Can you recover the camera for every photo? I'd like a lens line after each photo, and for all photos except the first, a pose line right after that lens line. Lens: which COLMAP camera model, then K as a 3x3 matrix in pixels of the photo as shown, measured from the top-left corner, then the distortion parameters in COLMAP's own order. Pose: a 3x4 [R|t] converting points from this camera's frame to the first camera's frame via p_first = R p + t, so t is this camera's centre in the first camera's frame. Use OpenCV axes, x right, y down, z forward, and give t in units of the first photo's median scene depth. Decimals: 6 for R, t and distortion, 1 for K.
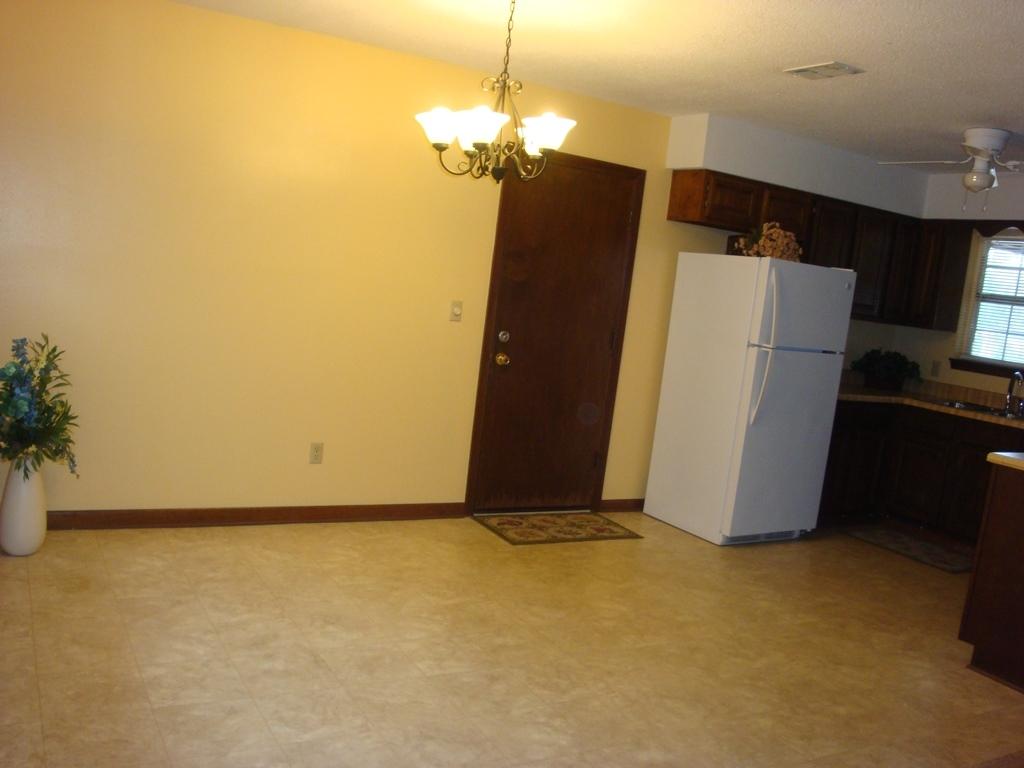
lens RADIAL K [[914.6, 0, 508.5], [0, 914.6, 396.3], [0, 0, 1]] dist [-0.192054, 0.206148]
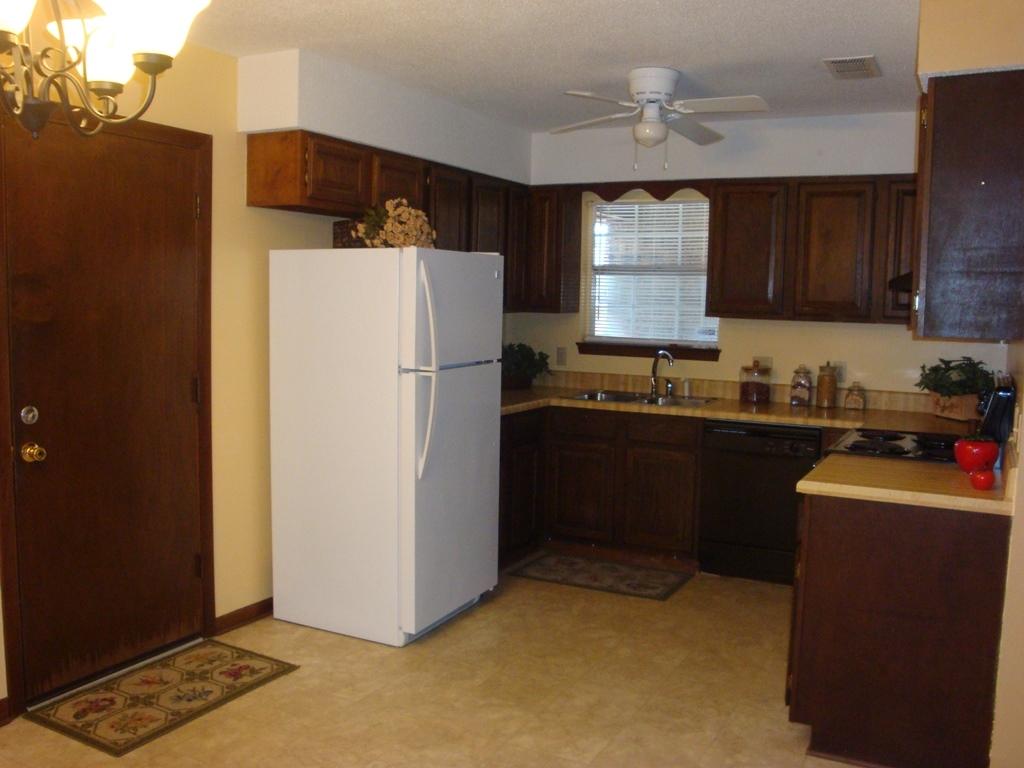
lens RADIAL K [[910.8, 0, 515.8], [0, 910.8, 391.8], [0, 0, 1]] dist [-0.149399, 0.123807]
pose [[0.835874, -0.153666, 0.526973, -0.039779], [0.147716, 0.987572, 0.053674, -0.063158], [-0.528672, 0.032977, 0.848185, 0.324646]]
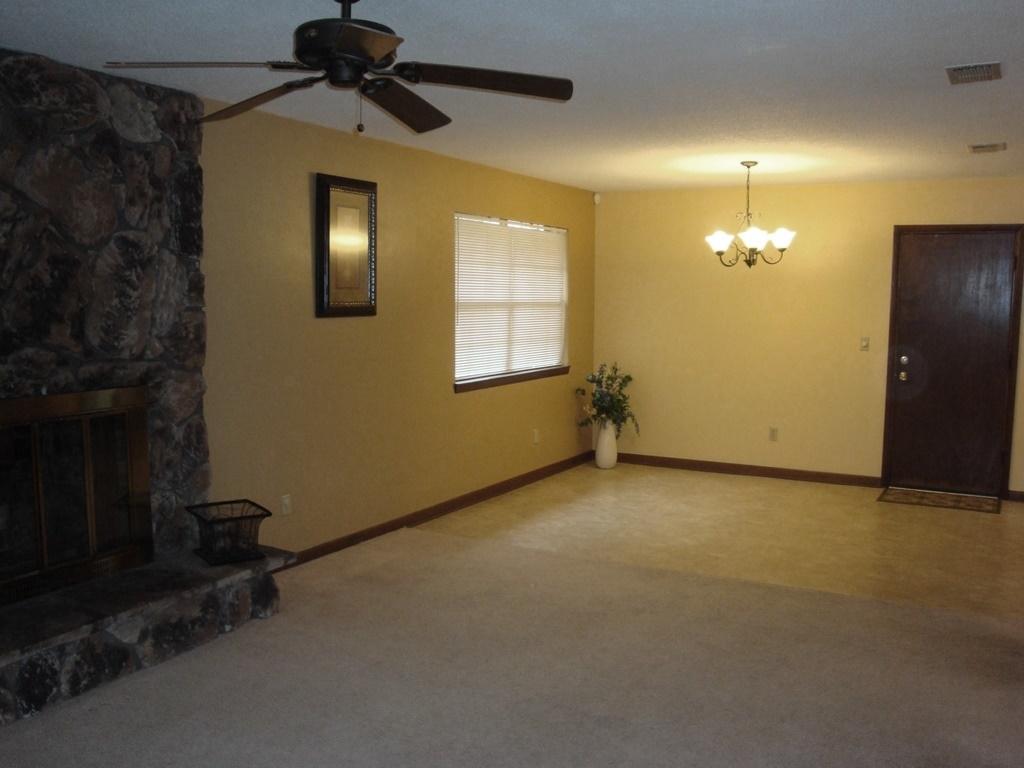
lens RADIAL K [[914.6, 0, 508.5], [0, 914.6, 396.3], [0, 0, 1]] dist [-0.192054, 0.206148]
pose [[0.517424, -0.016517, -0.855570, 0.830928], [-0.061709, 0.996490, -0.056557, 0.103145], [0.853501, 0.082060, 0.514589, -0.221420]]
